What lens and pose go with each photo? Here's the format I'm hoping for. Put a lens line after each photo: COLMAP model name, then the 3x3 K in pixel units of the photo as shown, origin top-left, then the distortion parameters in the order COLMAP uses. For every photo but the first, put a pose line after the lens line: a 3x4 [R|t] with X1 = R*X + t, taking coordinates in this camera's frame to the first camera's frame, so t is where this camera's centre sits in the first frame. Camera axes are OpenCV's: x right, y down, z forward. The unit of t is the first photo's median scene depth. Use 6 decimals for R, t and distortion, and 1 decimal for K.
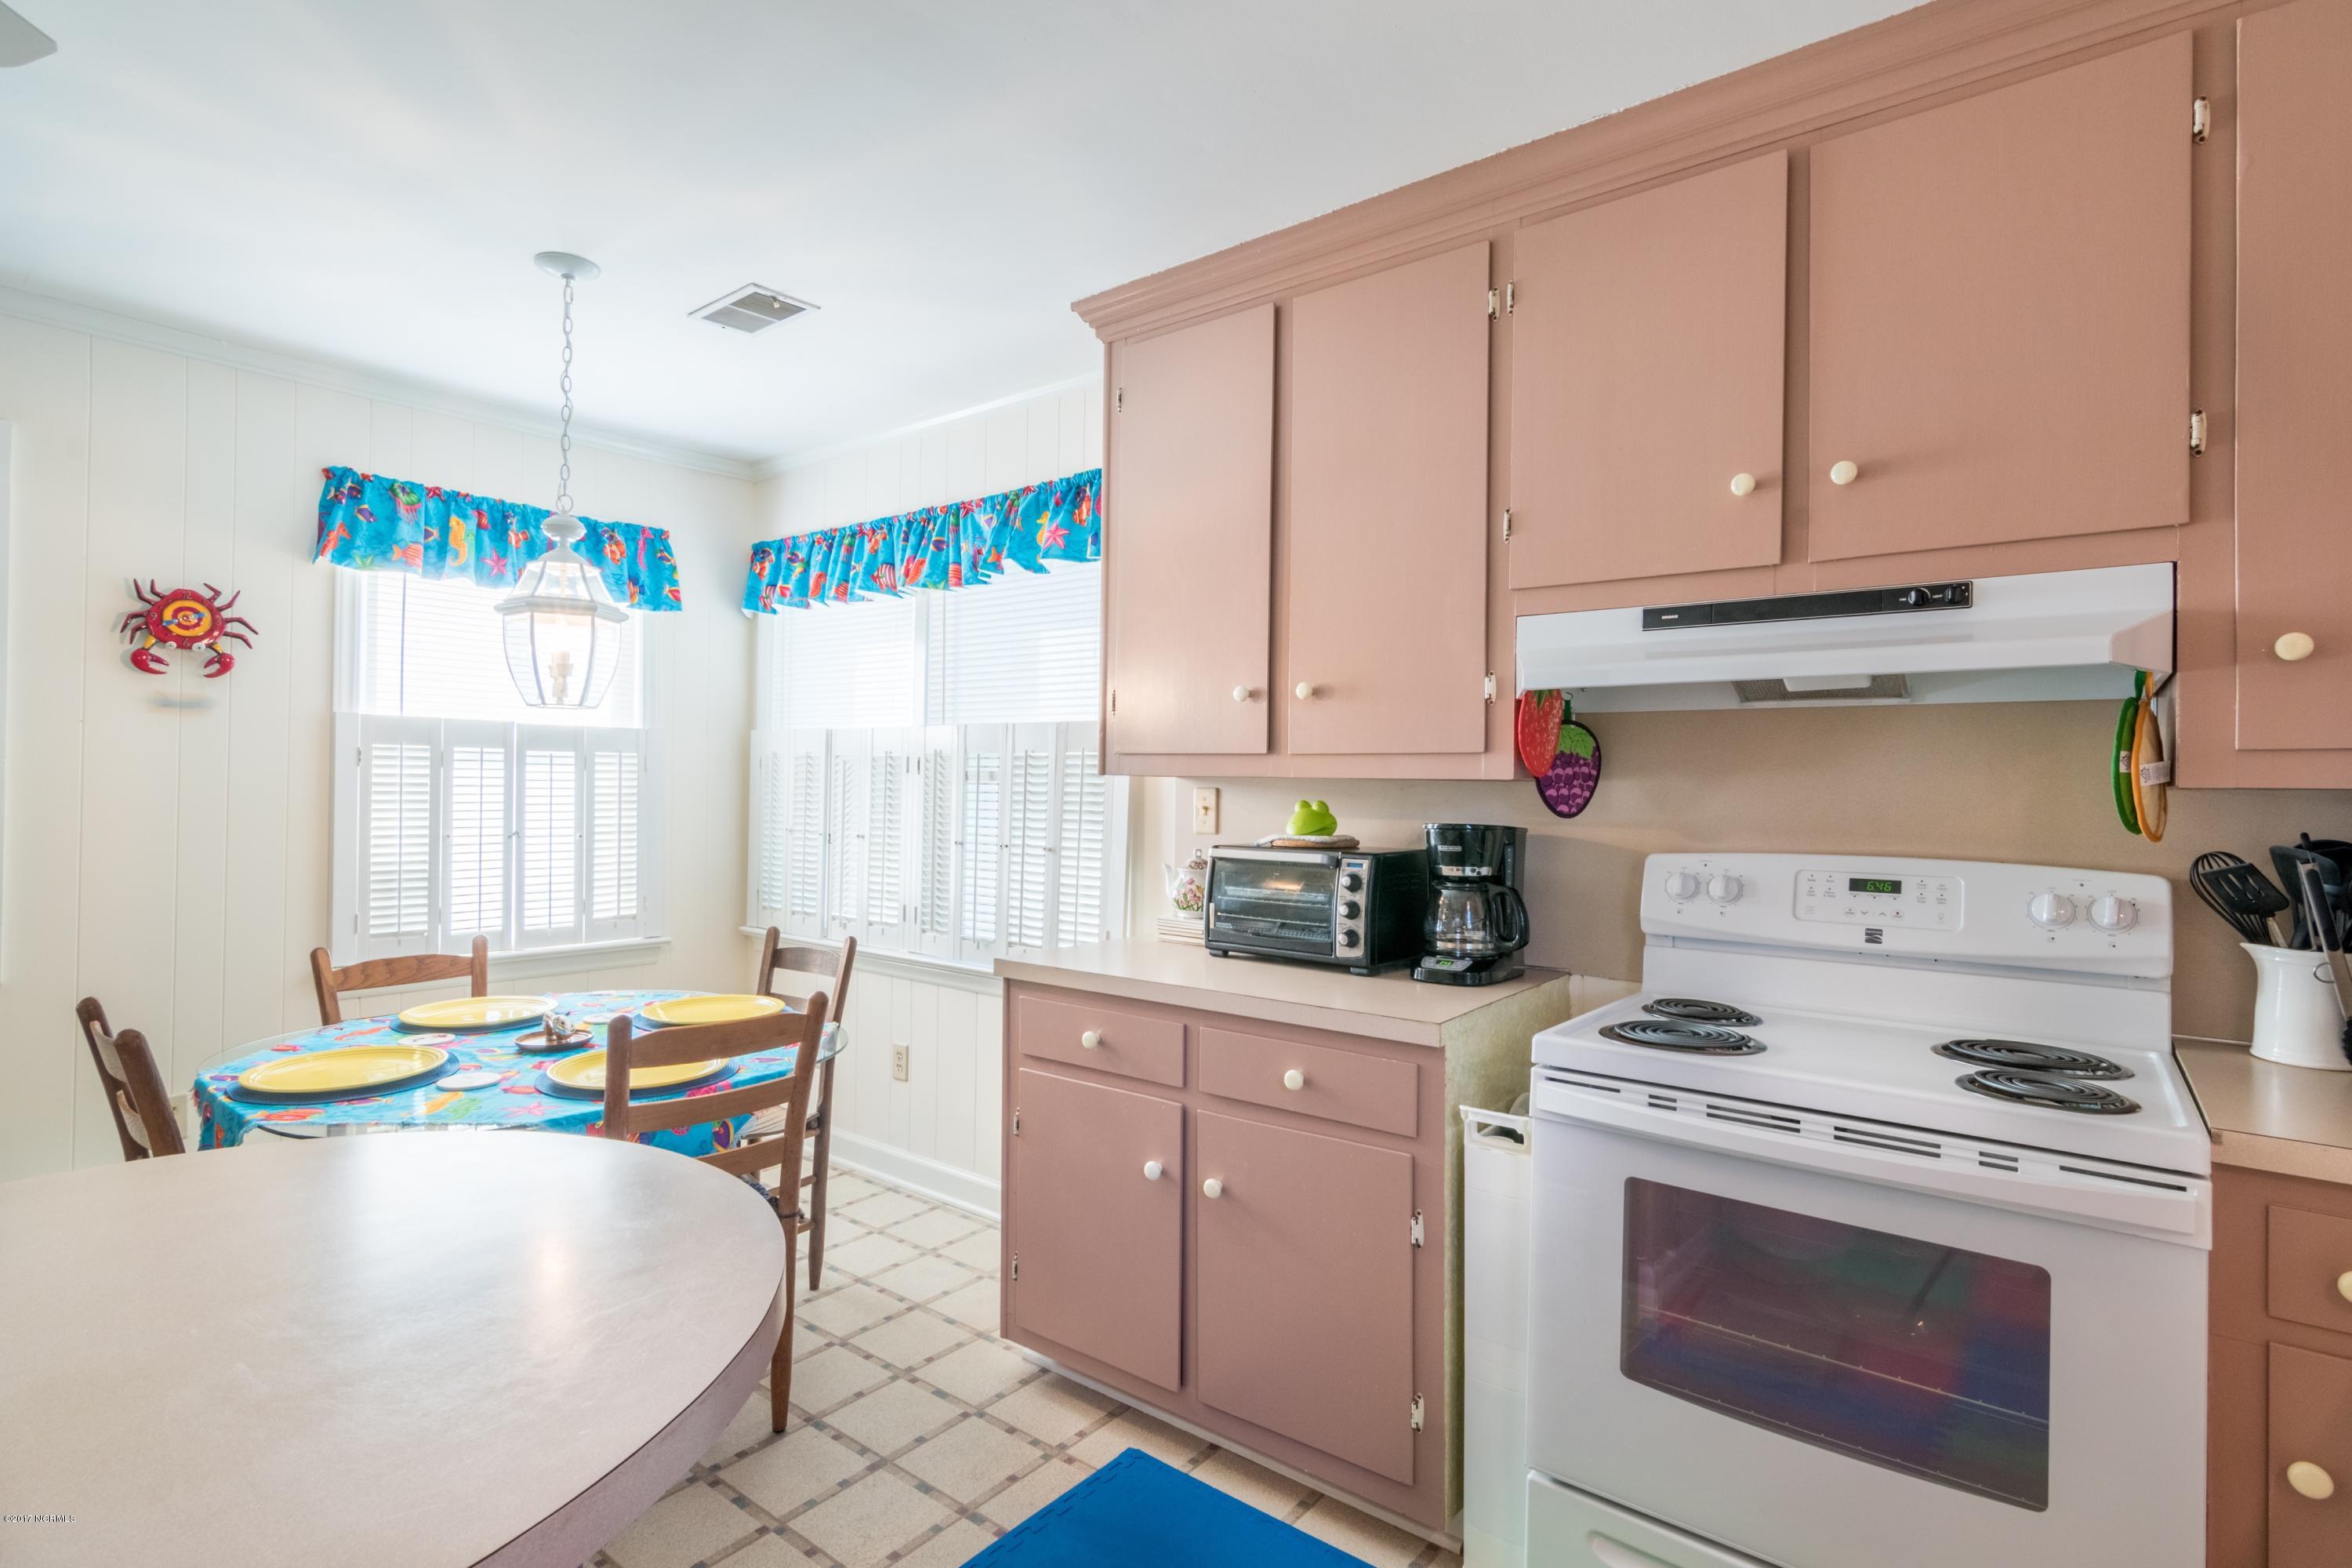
lens RADIAL K [[1151.1, 0, 1179.8], [0, 1151.1, 777.7], [0, 0, 1]] dist [-0.001689, 0.003615]
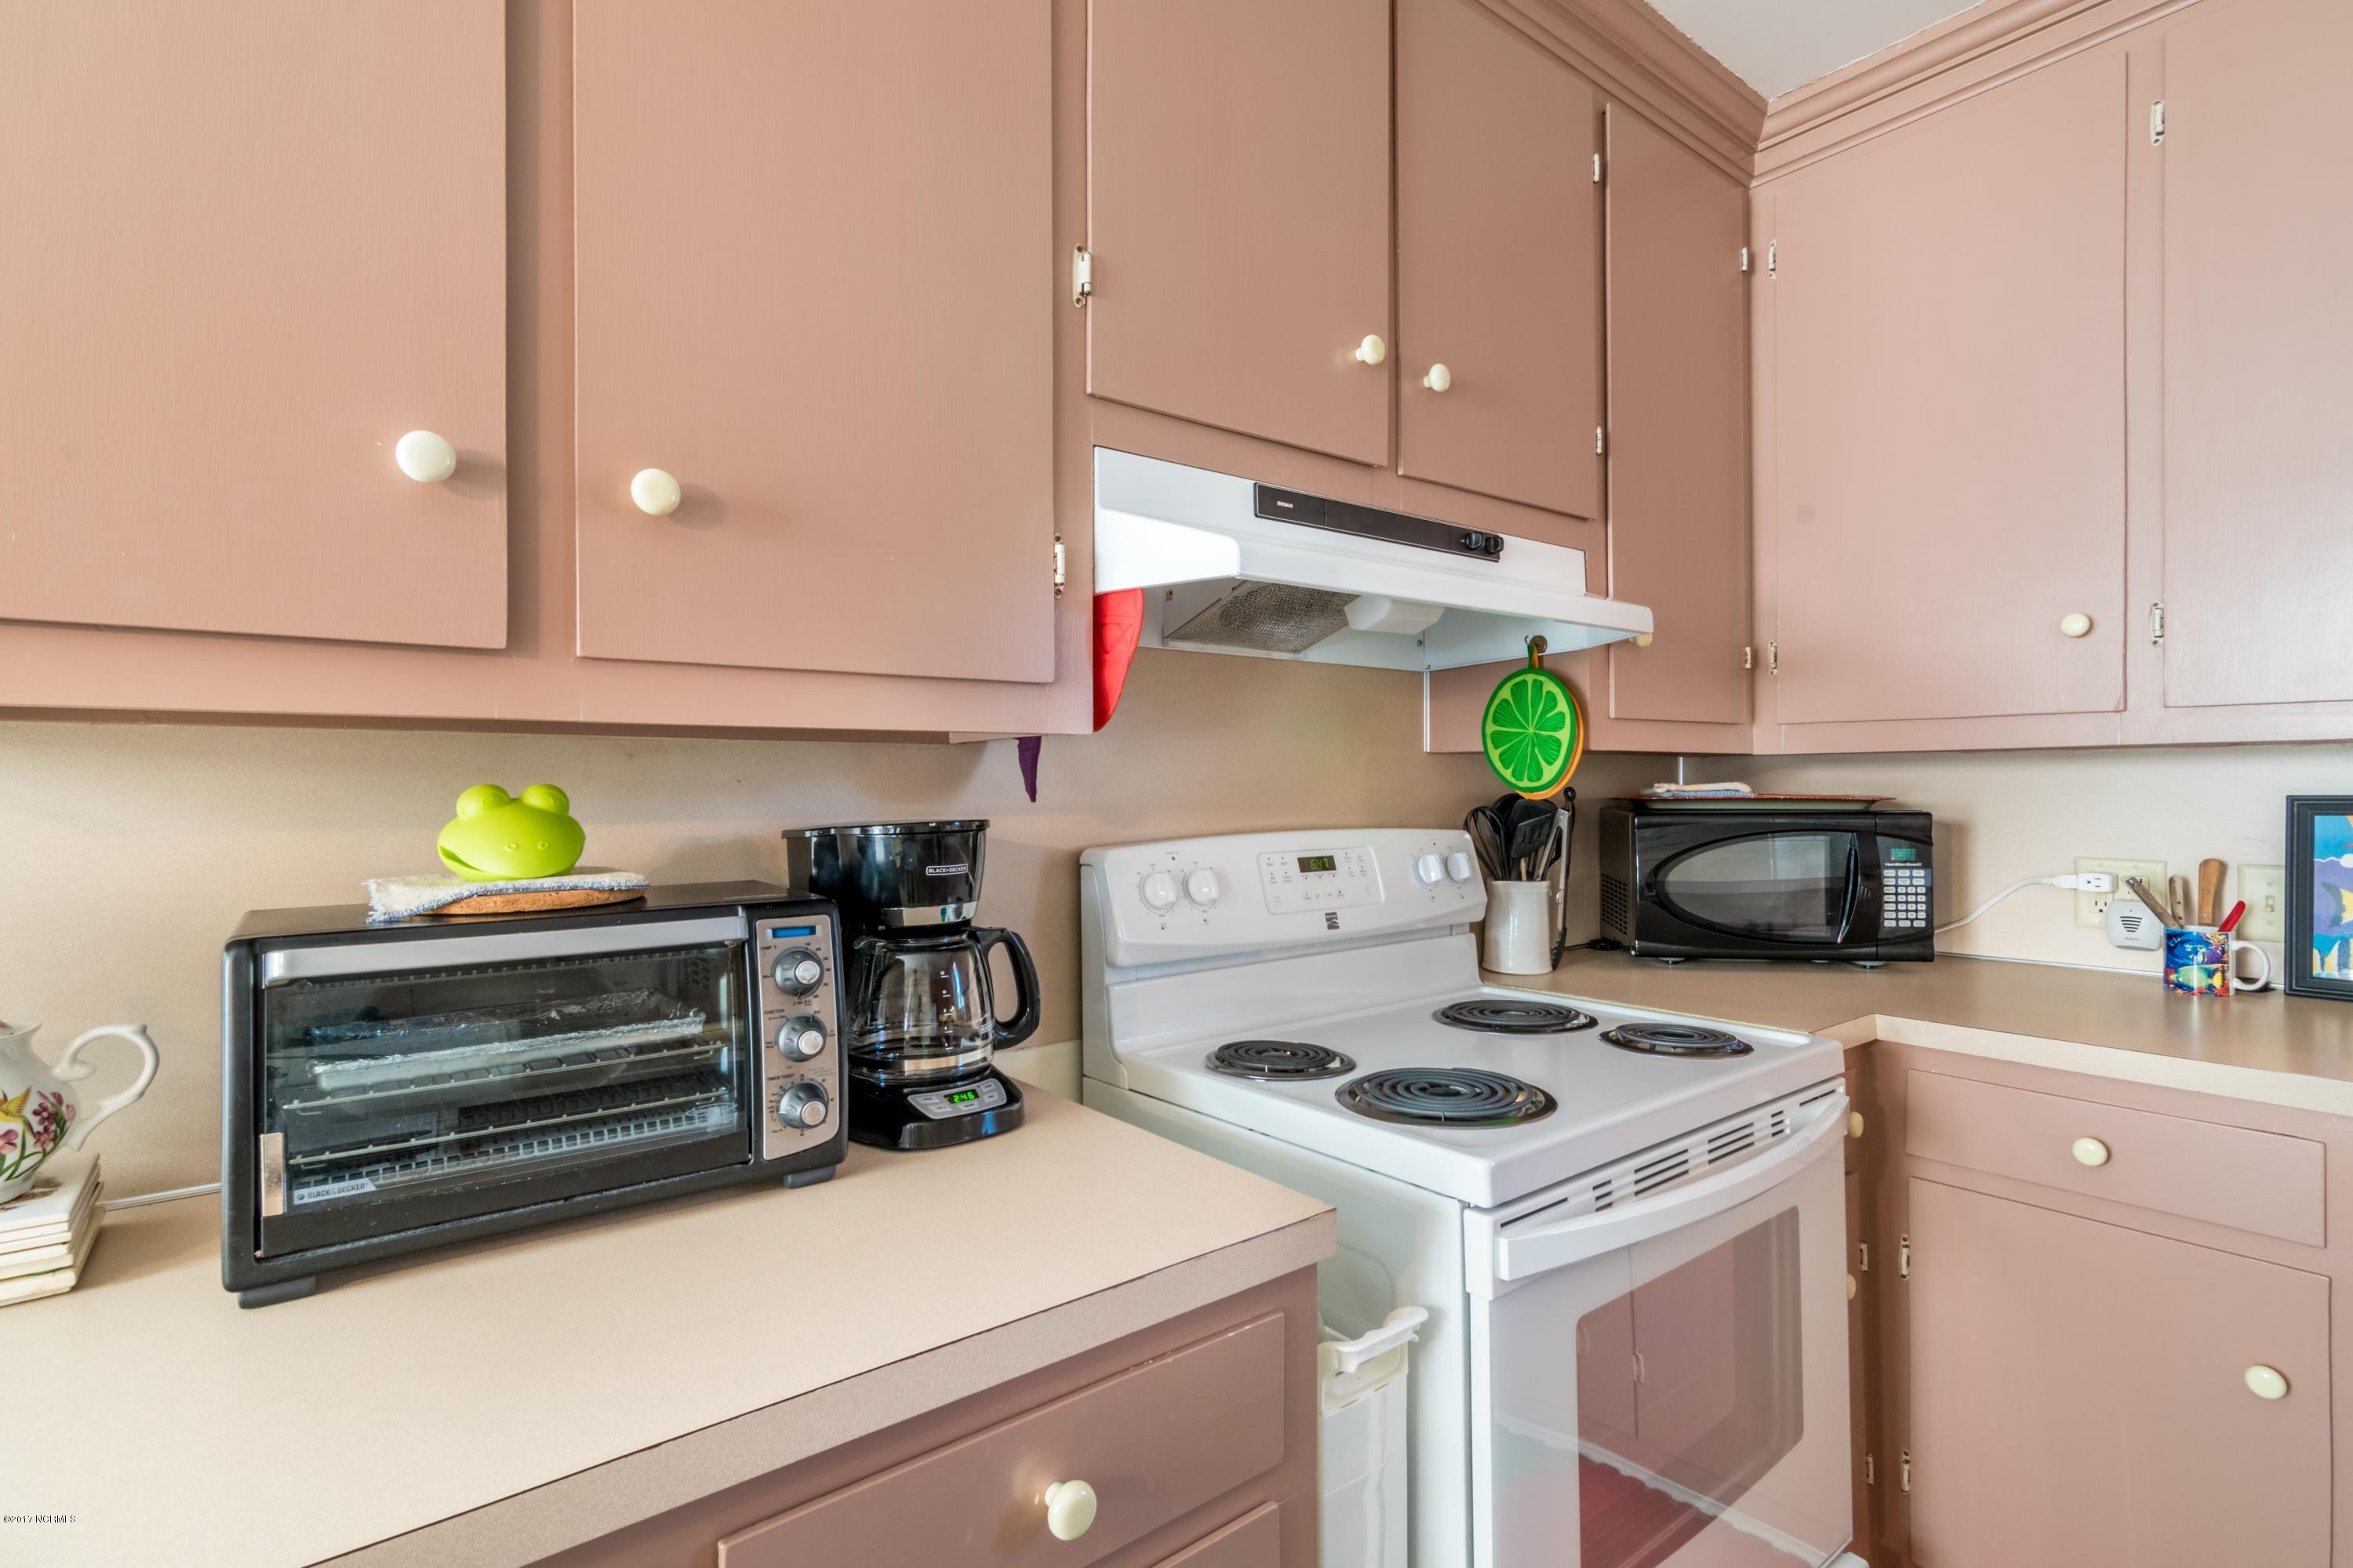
lens RADIAL K [[1151.6, 0, 1180.3], [0, 1151.6, 777.7], [0, 0, 1]] dist [-0.001689, 0.003615]
pose [[0.216852, -0.011502, 0.976137, -0.252247], [0.004262, 0.999932, 0.010835, 0.016557], [-0.976195, 0.001811, 0.216886, 0.833581]]
